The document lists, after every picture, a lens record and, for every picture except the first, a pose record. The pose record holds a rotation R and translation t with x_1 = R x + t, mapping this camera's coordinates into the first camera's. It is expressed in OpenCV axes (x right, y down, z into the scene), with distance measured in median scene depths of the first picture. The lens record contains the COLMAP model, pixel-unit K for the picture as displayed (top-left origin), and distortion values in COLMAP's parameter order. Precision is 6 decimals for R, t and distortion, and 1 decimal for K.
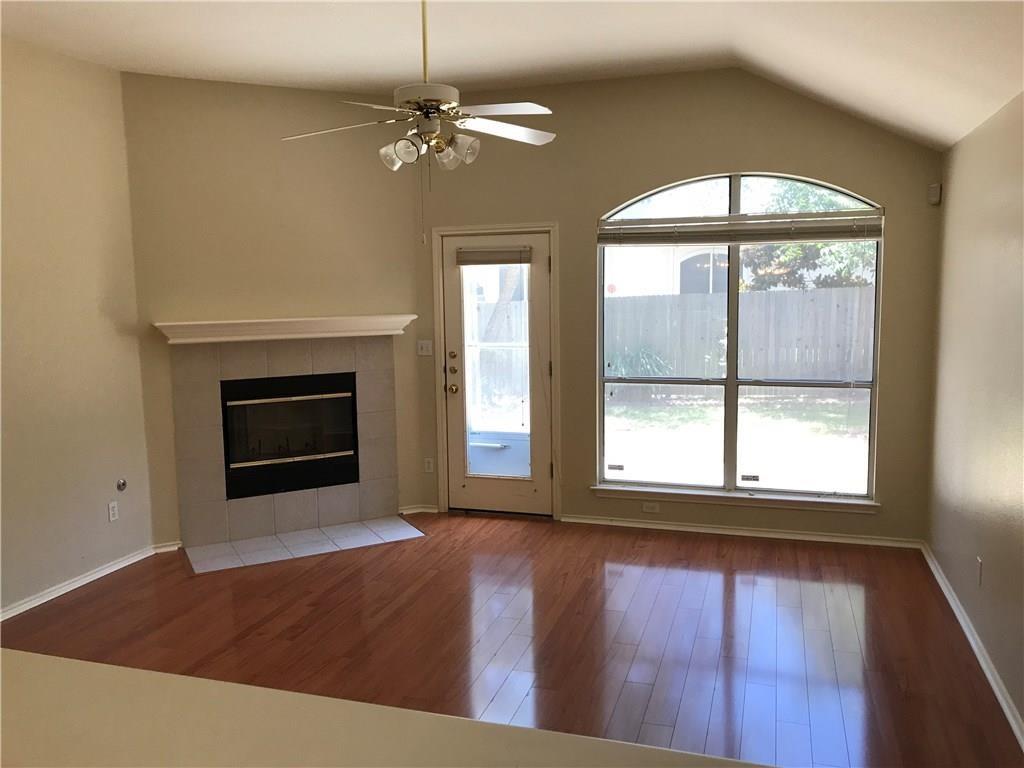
lens RADIAL K [[836.4, 0, 510.4], [0, 836.4, 376.2], [0, 0, 1]] dist [0.023536, -0.007849]
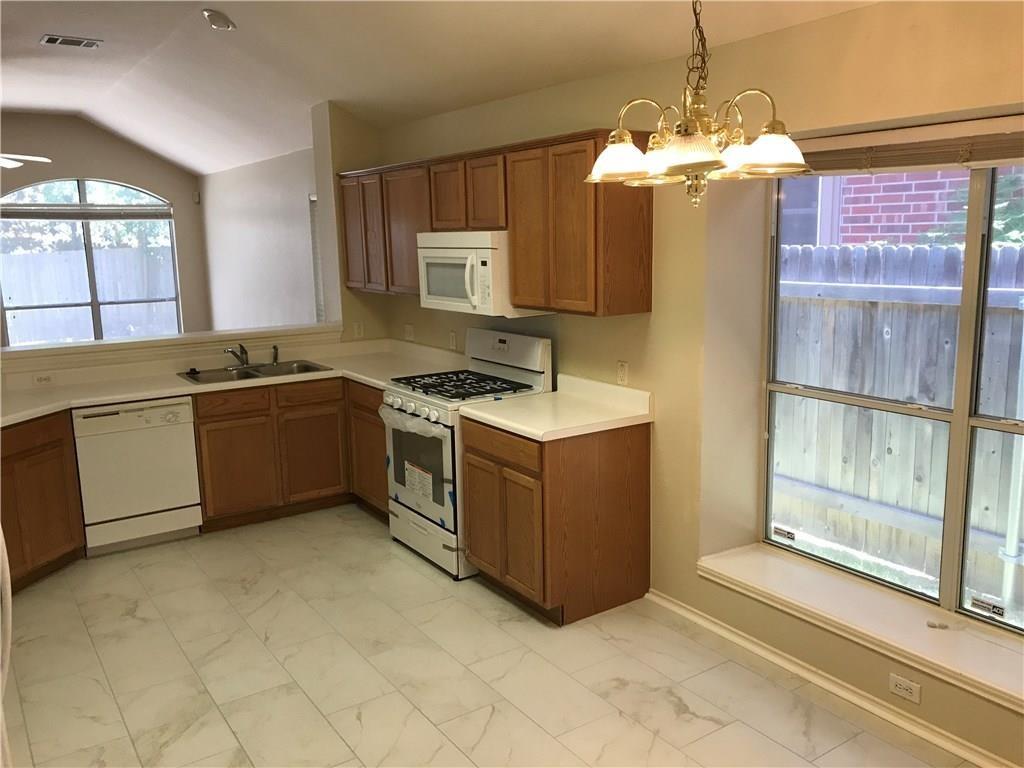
lens RADIAL K [[836.4, 0, 510.4], [0, 836.4, 376.2], [0, 0, 1]] dist [0.023536, -0.007849]
pose [[0.611833, -0.131277, 0.780017, -0.535538], [0.098900, 0.991089, 0.089225, 0.079290], [-0.784780, 0.022553, 0.619364, -0.662209]]
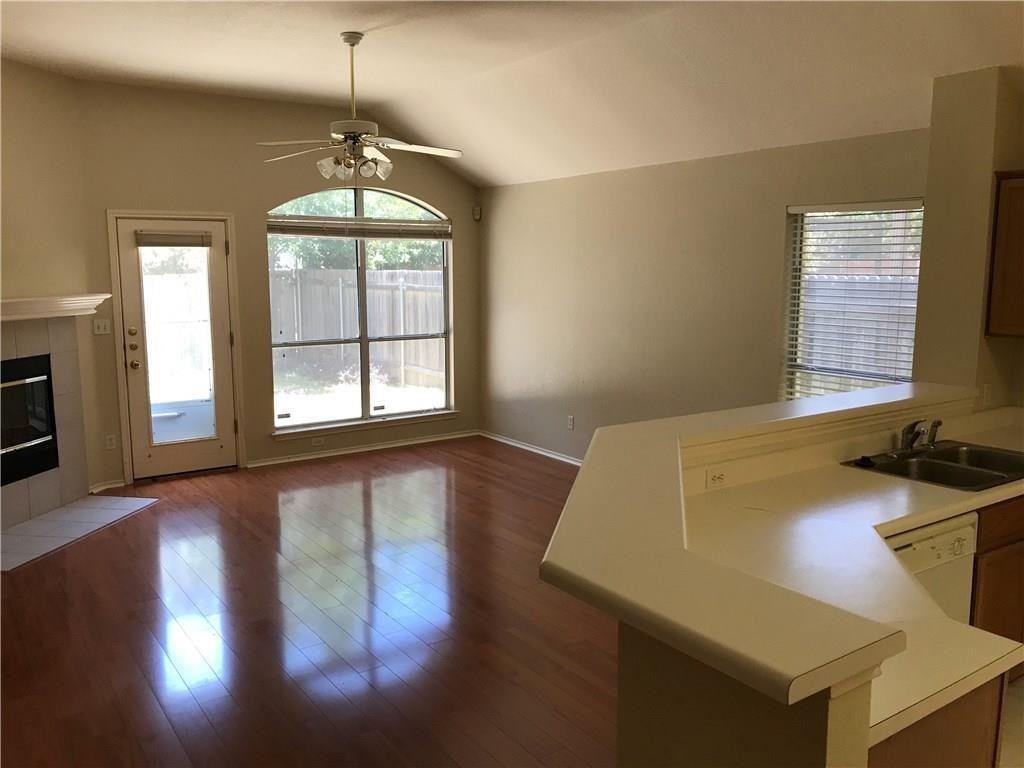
lens RADIAL K [[836.4, 0, 510.4], [0, 836.4, 376.2], [0, 0, 1]] dist [0.023536, -0.007849]
pose [[0.599179, -0.091684, 0.795348, -0.657226], [0.079362, 0.995330, 0.054950, 0.009577], [-0.796672, 0.030196, 0.603657, -0.011903]]
